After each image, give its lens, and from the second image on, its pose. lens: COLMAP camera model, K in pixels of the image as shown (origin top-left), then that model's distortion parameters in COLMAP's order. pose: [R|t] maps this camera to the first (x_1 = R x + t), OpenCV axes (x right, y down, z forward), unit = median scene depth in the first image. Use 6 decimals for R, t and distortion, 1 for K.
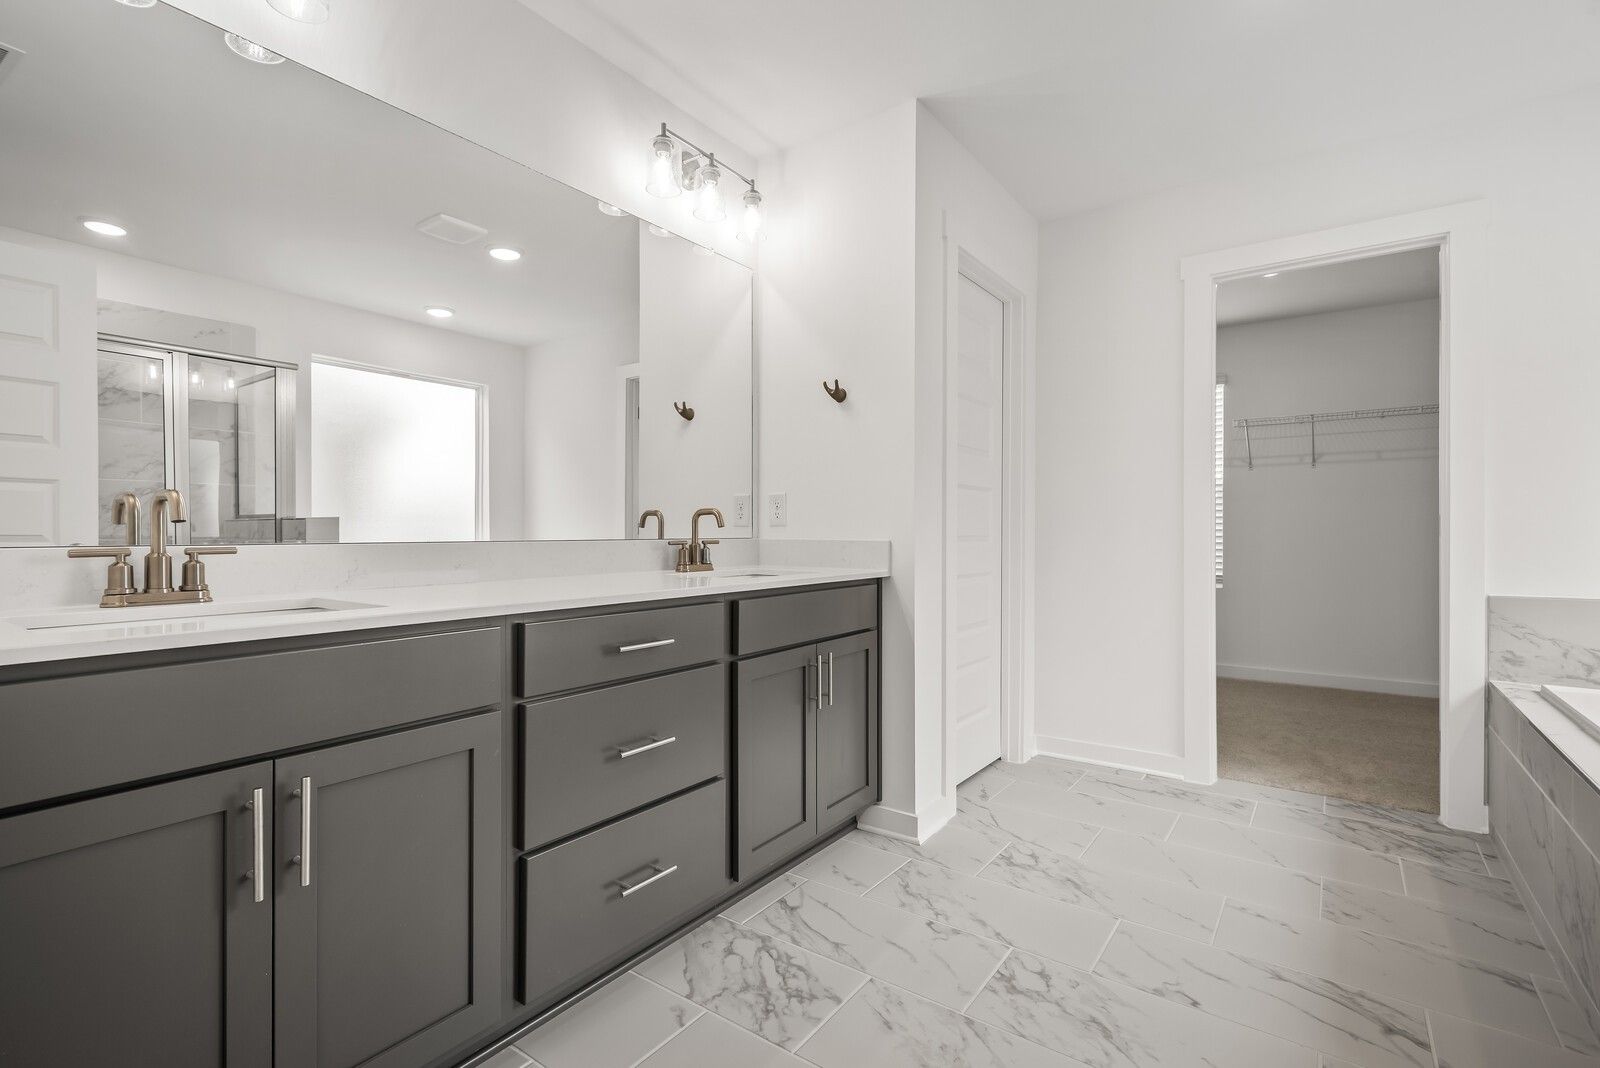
lens RADIAL K [[729.1, 0, 794.0], [0, 729.1, 536.1], [0, 0, 1]] dist [-0.010453, 0.002065]
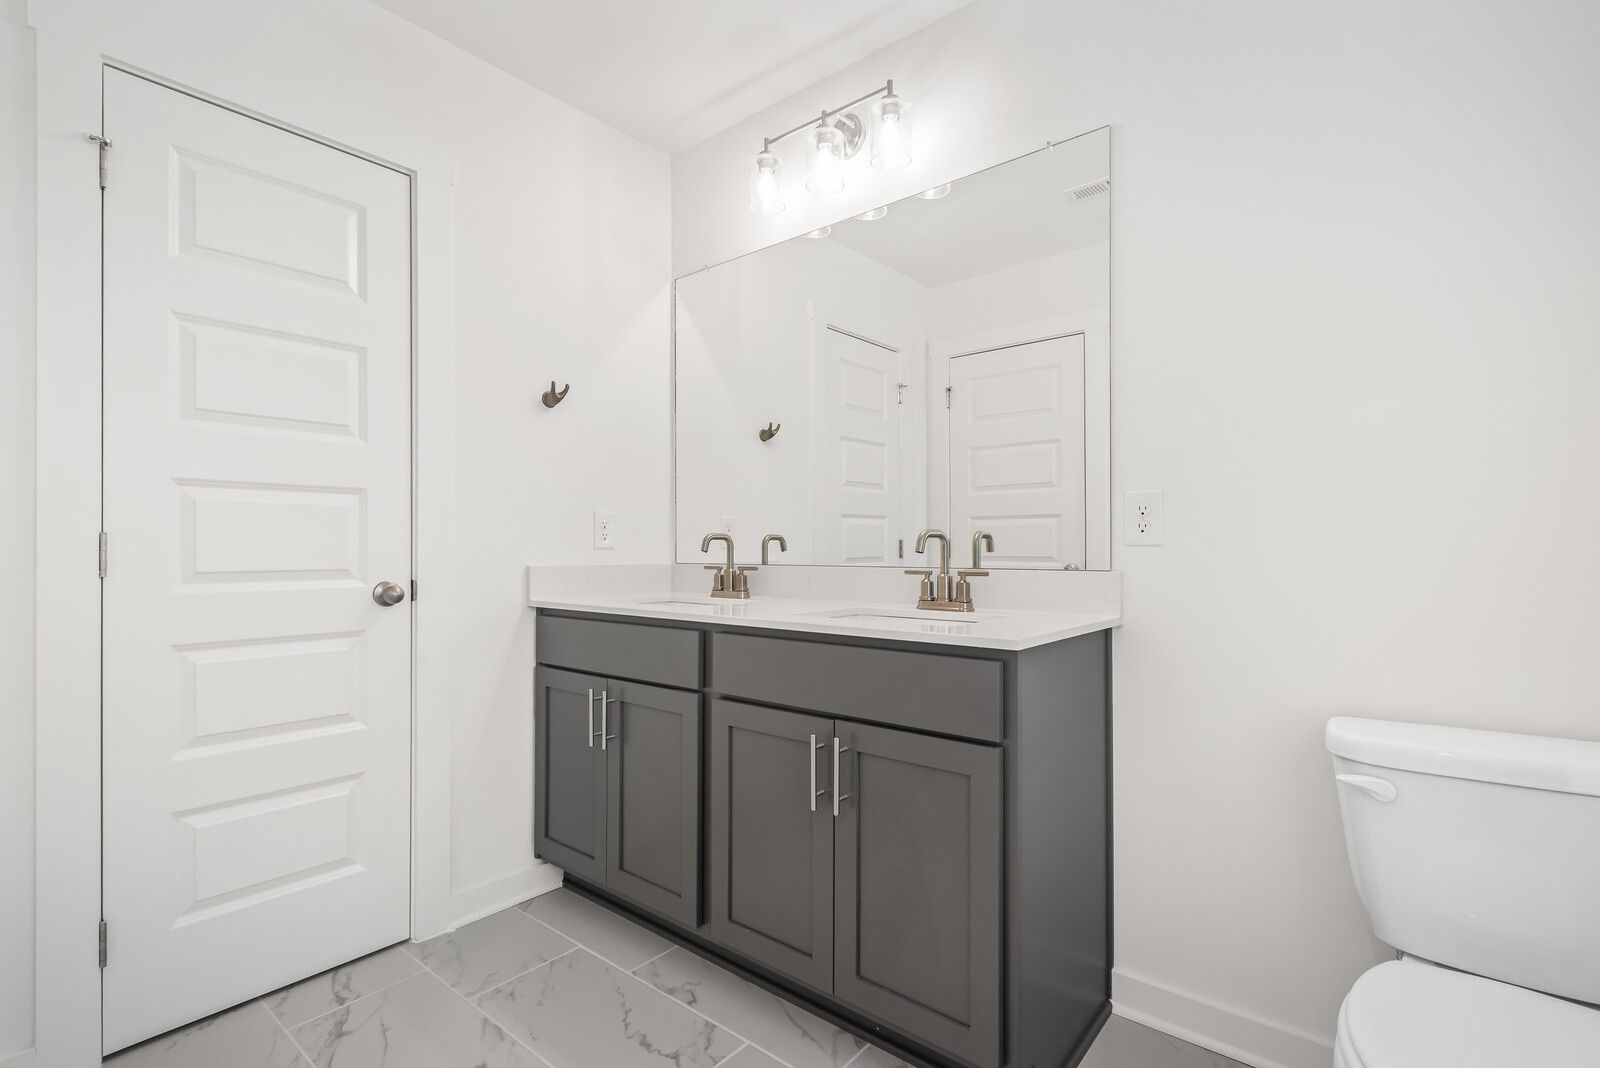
lens RADIAL K [[729.1, 0, 833.4], [0, 729.1, 558.3], [0, 0, 1]] dist [-0.010453, 0.002065]
pose [[-0.034754, -0.002819, -0.999392, 0.571355], [-0.010752, 0.999939, -0.002447, -0.001859], [0.999338, 0.010660, -0.034782, 0.814903]]
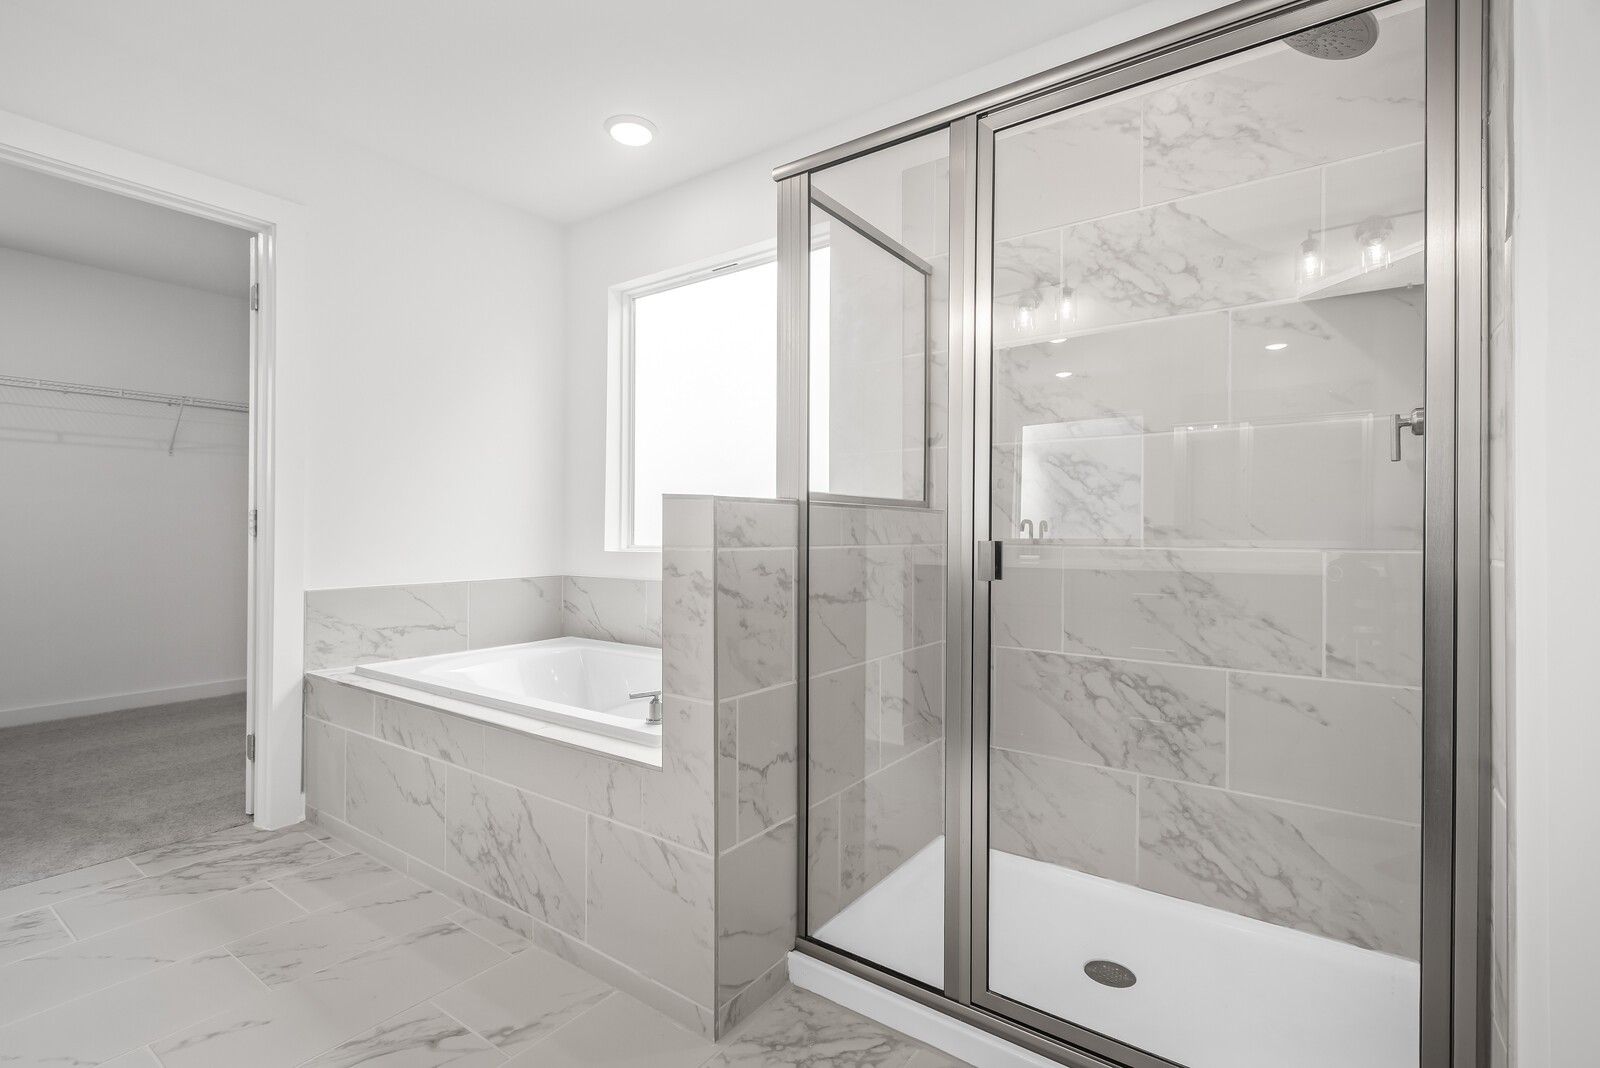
lens RADIAL K [[729.1, 0, 802.6], [0, 729.1, 533.7], [0, 0, 1]] dist [-0.010453, 0.002065]
pose [[-0.011189, -0.000061, 0.999937, -0.088968], [0.001238, 0.999999, 0.000075, 0.002085], [-0.999937, 0.001239, -0.011189, 0.304164]]
